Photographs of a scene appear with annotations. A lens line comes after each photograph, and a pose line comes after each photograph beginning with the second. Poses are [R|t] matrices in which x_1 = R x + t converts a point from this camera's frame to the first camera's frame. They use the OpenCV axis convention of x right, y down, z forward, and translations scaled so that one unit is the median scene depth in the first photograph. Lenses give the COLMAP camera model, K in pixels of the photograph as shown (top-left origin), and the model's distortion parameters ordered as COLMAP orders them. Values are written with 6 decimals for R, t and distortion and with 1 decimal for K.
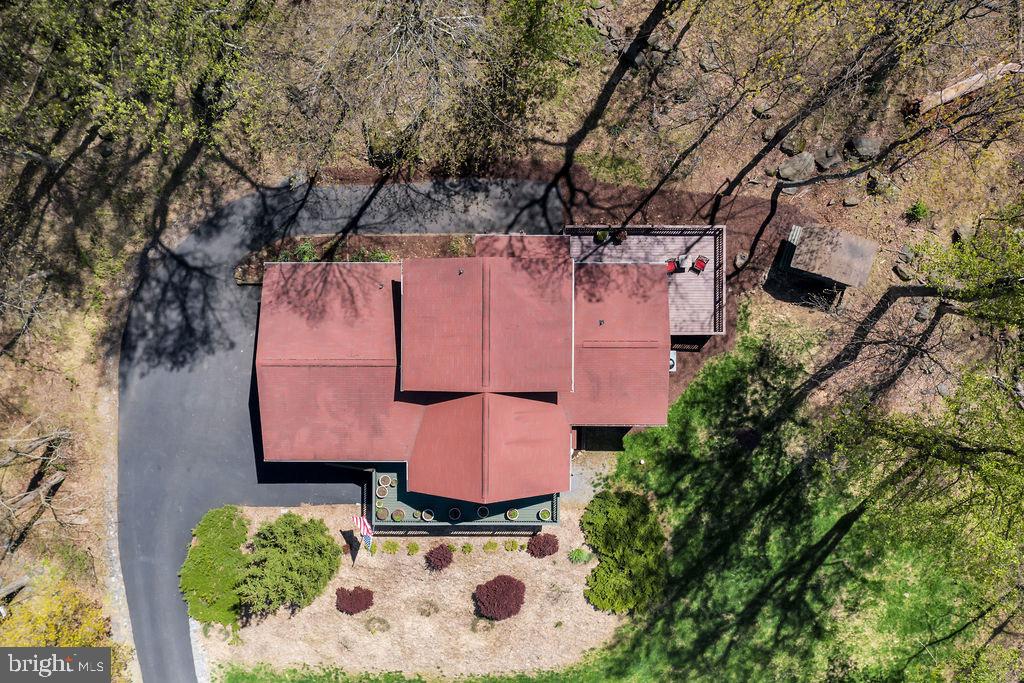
lens RADIAL K [[993.1, 0, 512.0], [0, 993.1, 339.9], [0, 0, 1]] dist [0.001348, 0.000000]
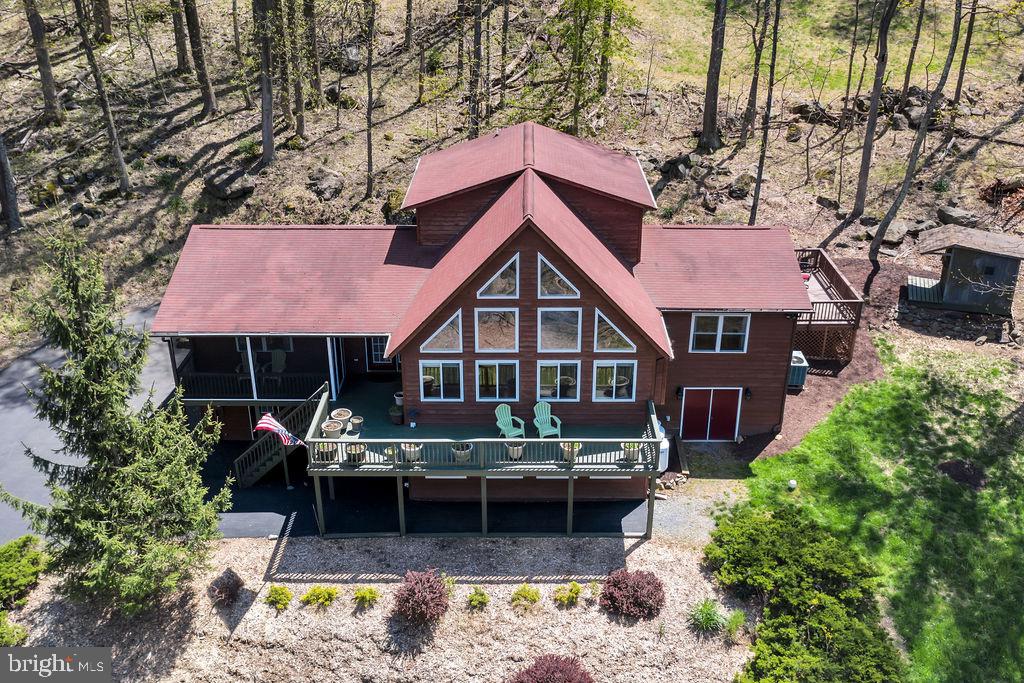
lens RADIAL K [[993.1, 0, 514.0], [0, 993.1, 342.5], [0, 0, 1]] dist [0.001348, 0.000000]
pose [[0.999865, 0.016455, -0.000083, -0.028898], [-0.007117, 0.427887, -0.903804, 0.596434], [-0.014837, 0.903683, 0.427946, 0.679910]]
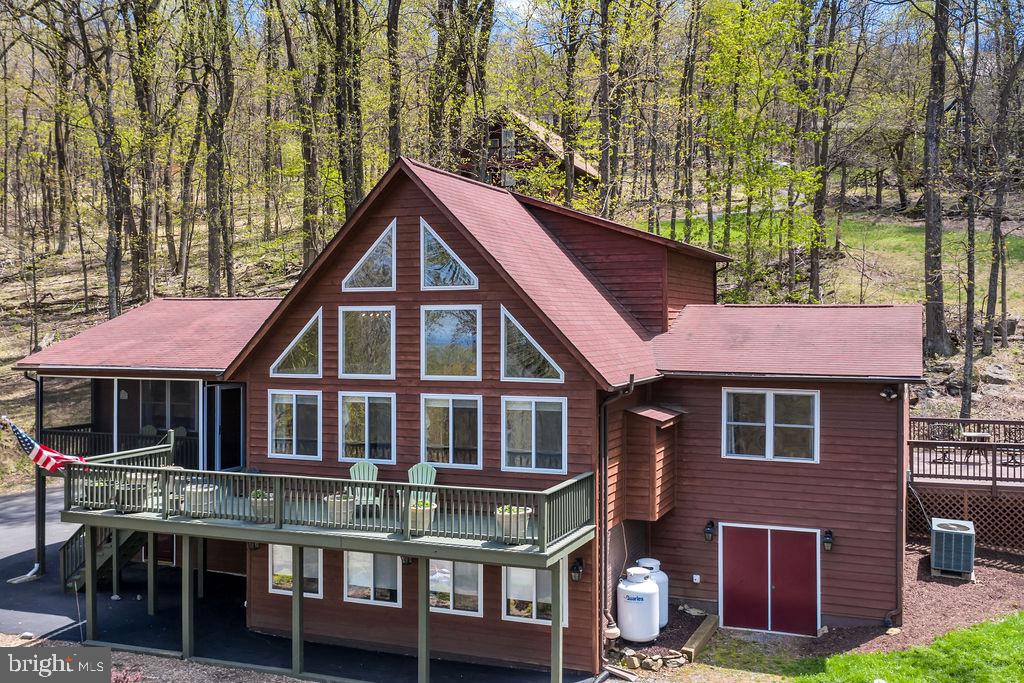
lens RADIAL K [[993.1, 0, 524.0], [0, 993.1, 312.1], [0, 0, 1]] dist [0.001348, 0.000000]
pose [[0.926656, 0.011435, -0.375735, 0.141468], [-0.375671, -0.007434, -0.926723, 0.429278], [-0.013391, 0.999907, -0.002593, 0.883025]]
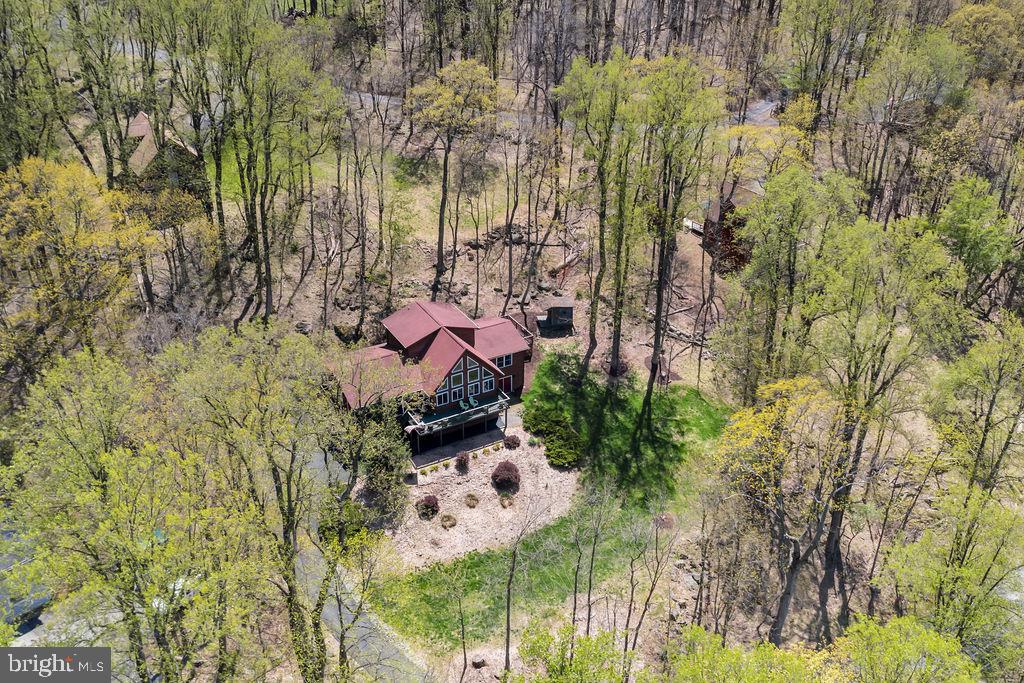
lens RADIAL K [[993.1, 0, 514.6], [0, 993.1, 353.5], [0, 0, 1]] dist [0.001348, 0.000000]
pose [[0.868786, -0.231239, 0.437880, -0.700378], [0.494837, 0.438662, -0.750141, 1.463534], [-0.018620, 0.868392, 0.495529, -0.009767]]
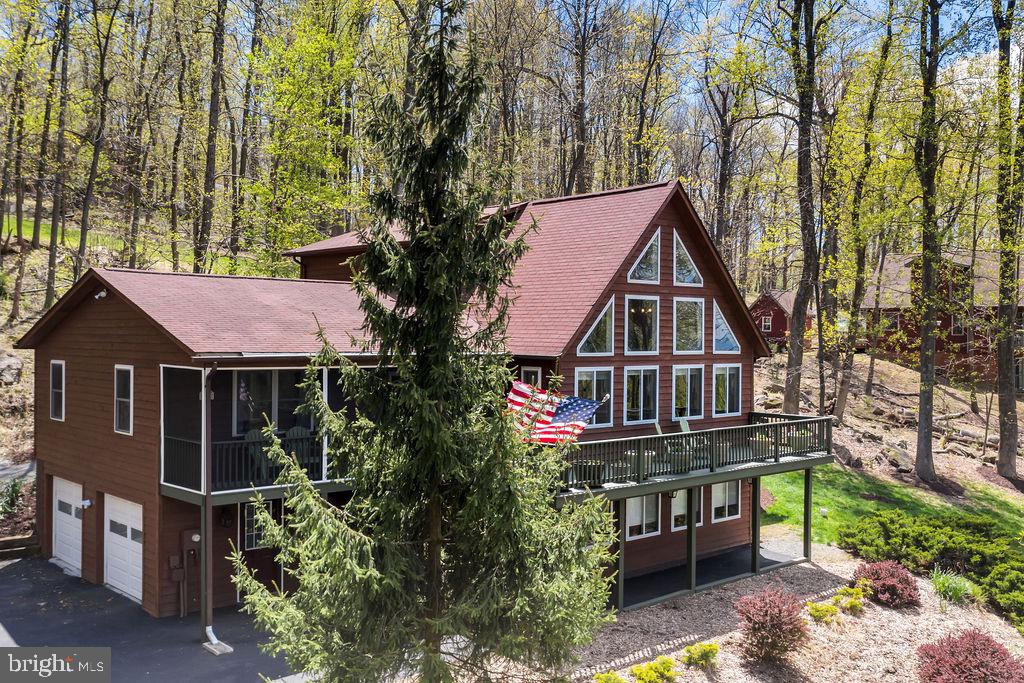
lens RADIAL K [[993.1, 0, 511.9], [0, 993.1, 341.9], [0, 0, 1]] dist [0.001348, 0.000000]
pose [[0.733633, 0.017194, 0.679329, -0.363022], [0.679242, 0.011339, -0.733826, 0.401767], [-0.020320, 0.999788, -0.003360, 0.902881]]
